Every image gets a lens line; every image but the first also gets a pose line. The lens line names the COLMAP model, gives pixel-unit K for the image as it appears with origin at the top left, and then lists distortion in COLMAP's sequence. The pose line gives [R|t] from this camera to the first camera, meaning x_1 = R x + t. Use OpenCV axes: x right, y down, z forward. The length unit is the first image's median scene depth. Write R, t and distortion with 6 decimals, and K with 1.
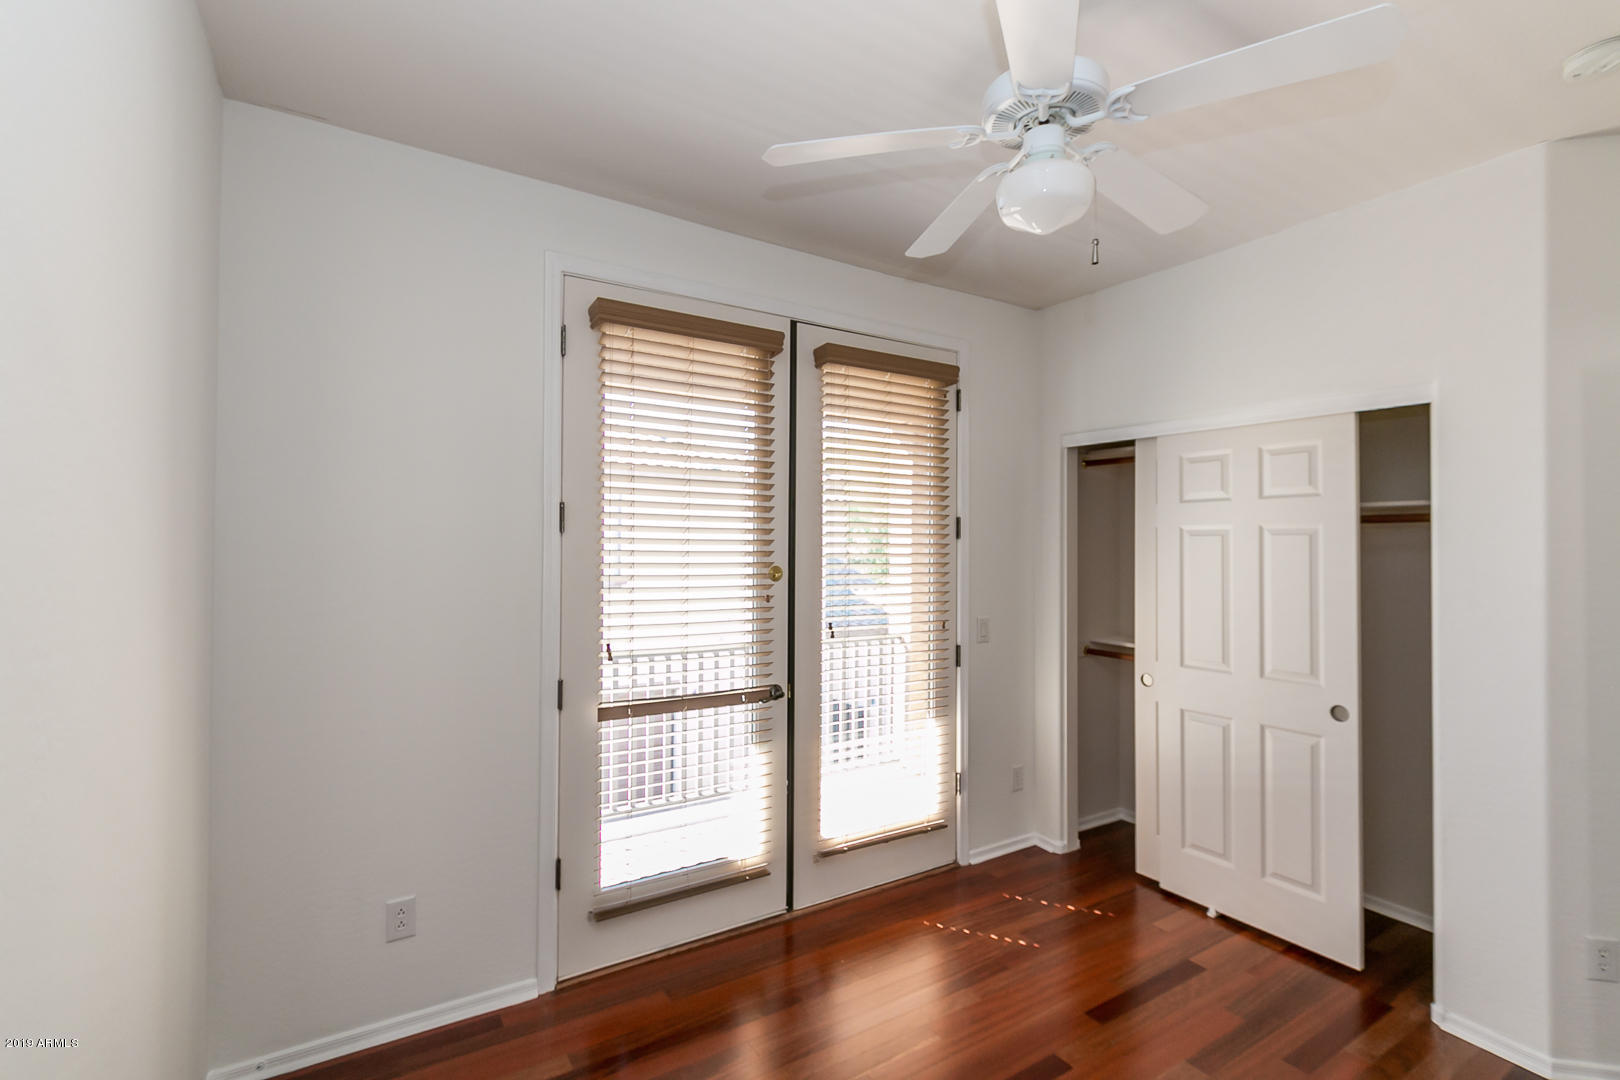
lens RADIAL K [[741.4, 0, 821.8], [0, 741.4, 535.7], [0, 0, 1]] dist [-0.001055, -0.002744]
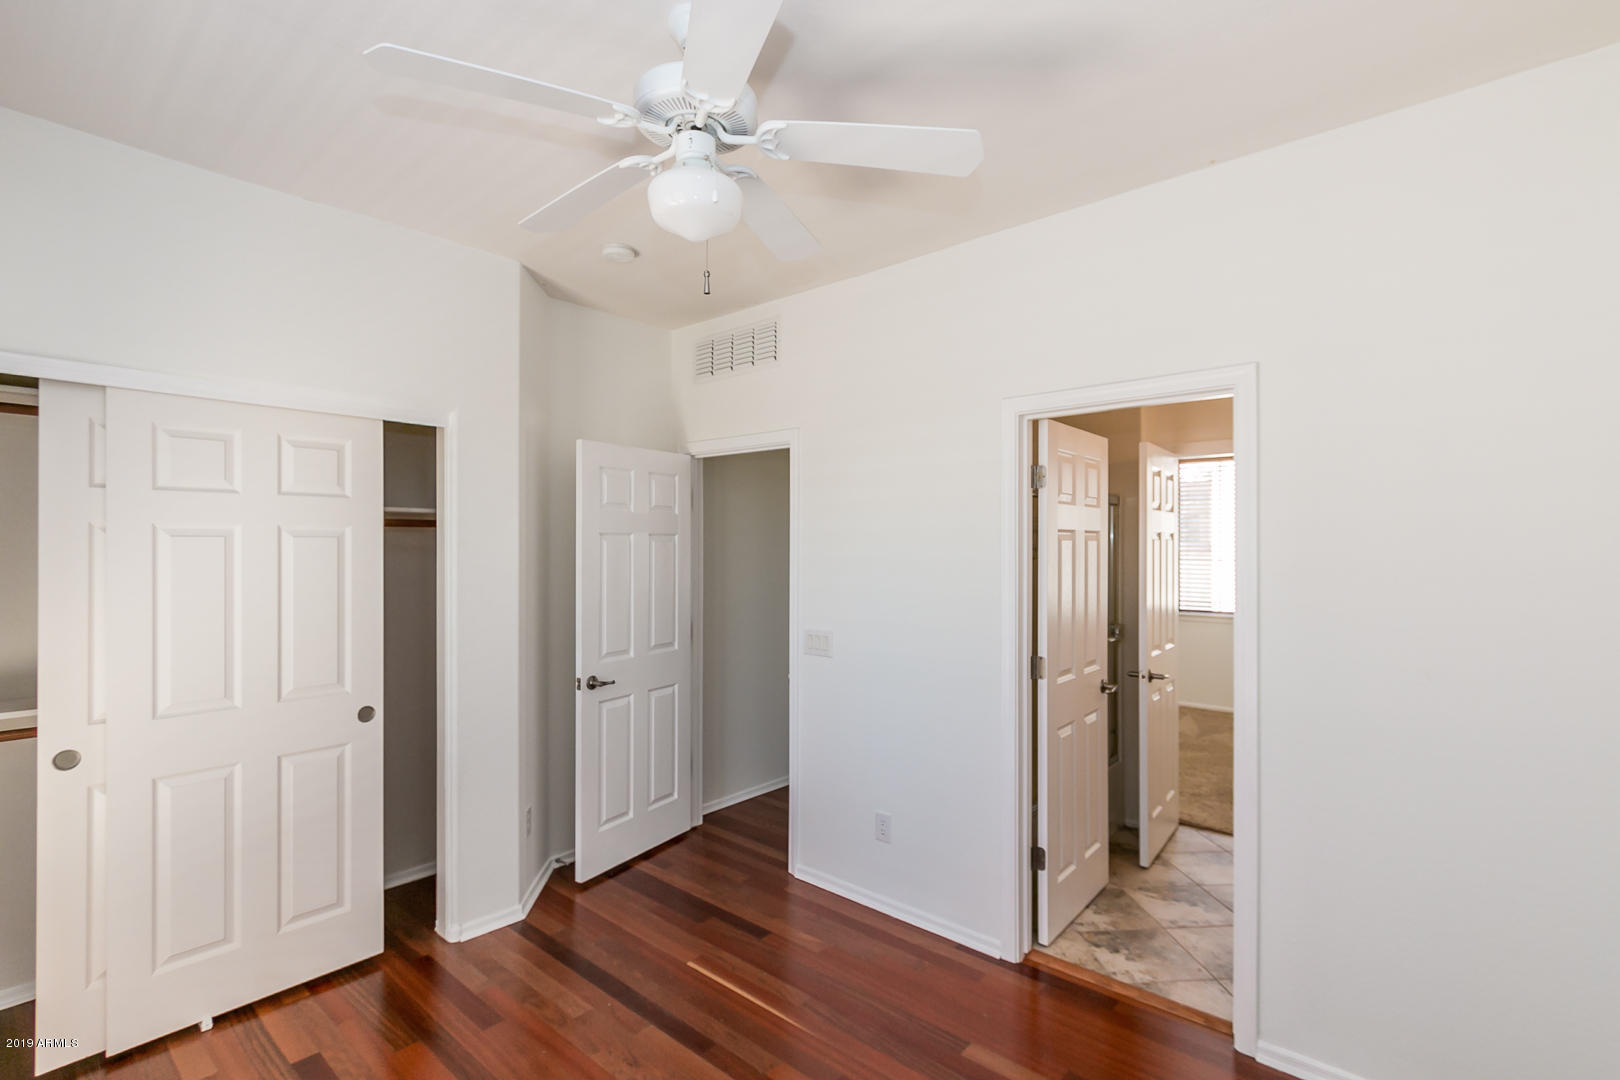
lens RADIAL K [[741.4, 0, 825.4], [0, 741.4, 546.6], [0, 0, 1]] dist [-0.001055, -0.002744]
pose [[-0.295102, -0.003888, 0.955458, -0.442574], [-0.008789, 0.999960, 0.001355, 0.004051], [-0.955425, -0.007998, -0.295125, 0.683047]]
